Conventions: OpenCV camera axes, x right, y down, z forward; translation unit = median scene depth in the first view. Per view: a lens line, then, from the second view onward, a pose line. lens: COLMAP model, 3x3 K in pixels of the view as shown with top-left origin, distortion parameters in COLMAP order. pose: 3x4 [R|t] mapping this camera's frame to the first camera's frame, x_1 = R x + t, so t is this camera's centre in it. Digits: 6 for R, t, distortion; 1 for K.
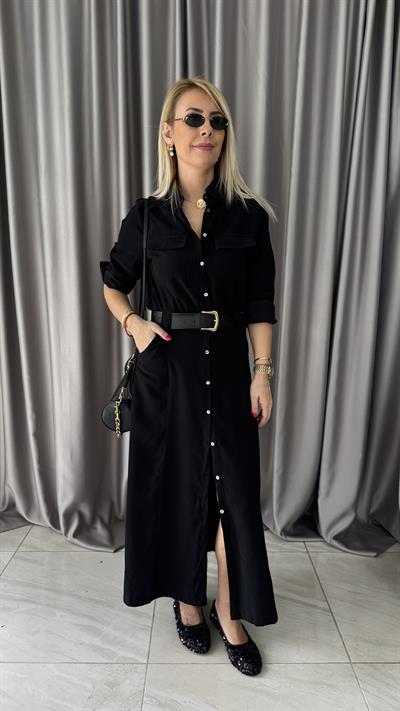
lens RADIAL K [[542.1, 0, 200.0], [0, 542.1, 355.5], [0, 0, 1]] dist [0.068935, -0.002011]
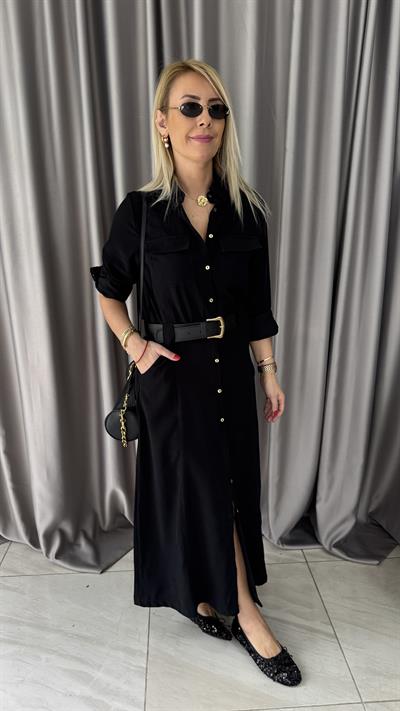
lens RADIAL K [[537.5, 0, 197.0], [0, 537.5, 356.7], [0, 0, 1]] dist [0.042545, 0.002812]
pose [[0.998603, -0.033711, 0.040679, -0.018579], [0.029084, 0.993571, 0.109415, -0.101647], [-0.044106, -0.108079, 0.993163, 0.118918]]
